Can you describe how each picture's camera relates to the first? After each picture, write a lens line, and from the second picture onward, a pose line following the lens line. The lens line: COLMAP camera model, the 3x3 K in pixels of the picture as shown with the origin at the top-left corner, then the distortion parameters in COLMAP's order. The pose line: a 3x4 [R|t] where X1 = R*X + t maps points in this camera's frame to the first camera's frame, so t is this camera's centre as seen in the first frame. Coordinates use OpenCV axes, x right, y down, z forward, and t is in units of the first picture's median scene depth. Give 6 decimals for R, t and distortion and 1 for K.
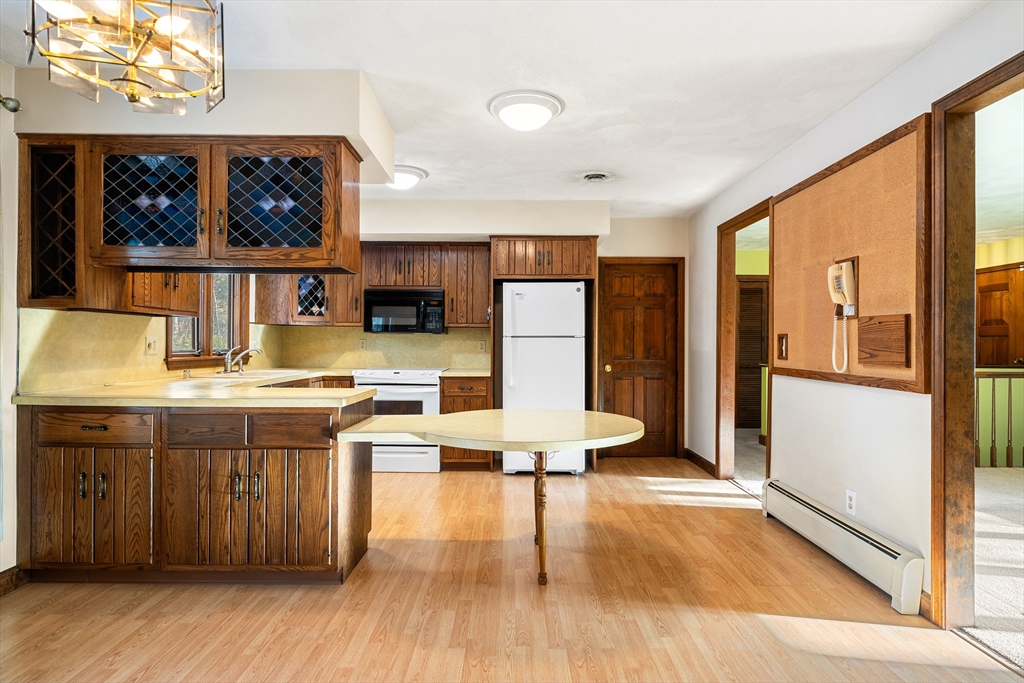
lens RADIAL K [[568.9, 0, 512.0], [0, 568.9, 341.5], [0, 0, 1]] dist [-0.000211, -0.000164]
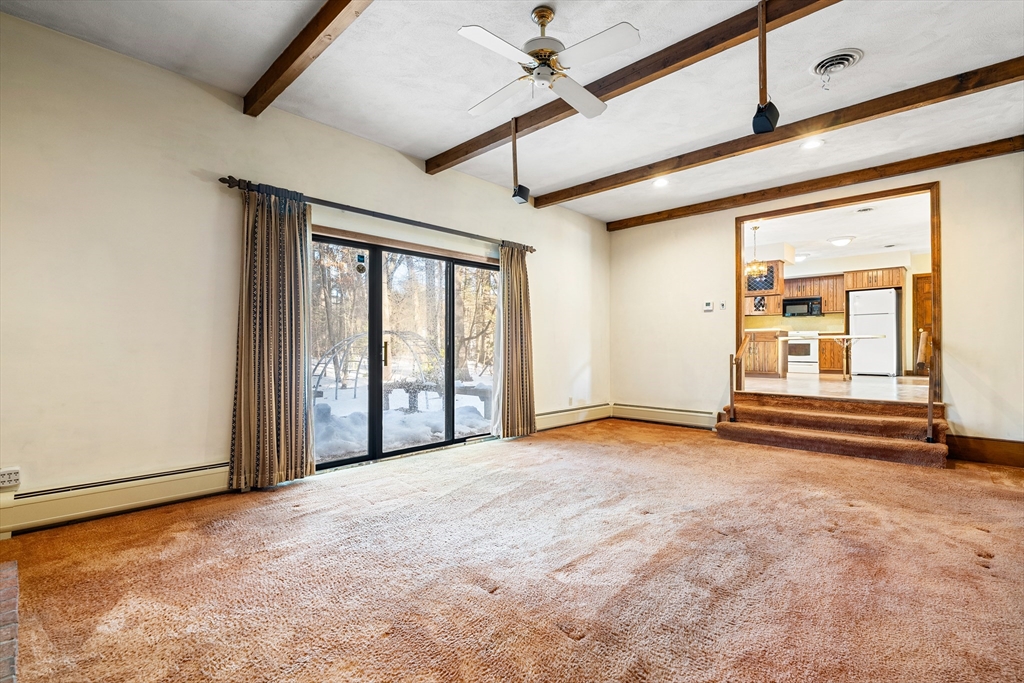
lens RADIAL K [[470.2, 0, 512.0], [0, 470.2, 341.5], [0, 0, 1]] dist [0.000218, 0.000225]
pose [[0.726493, -0.010803, -0.687089, 0.293494], [0.003541, 0.999922, -0.011977, 0.114694], [0.687165, 0.006268, 0.726475, -1.316051]]
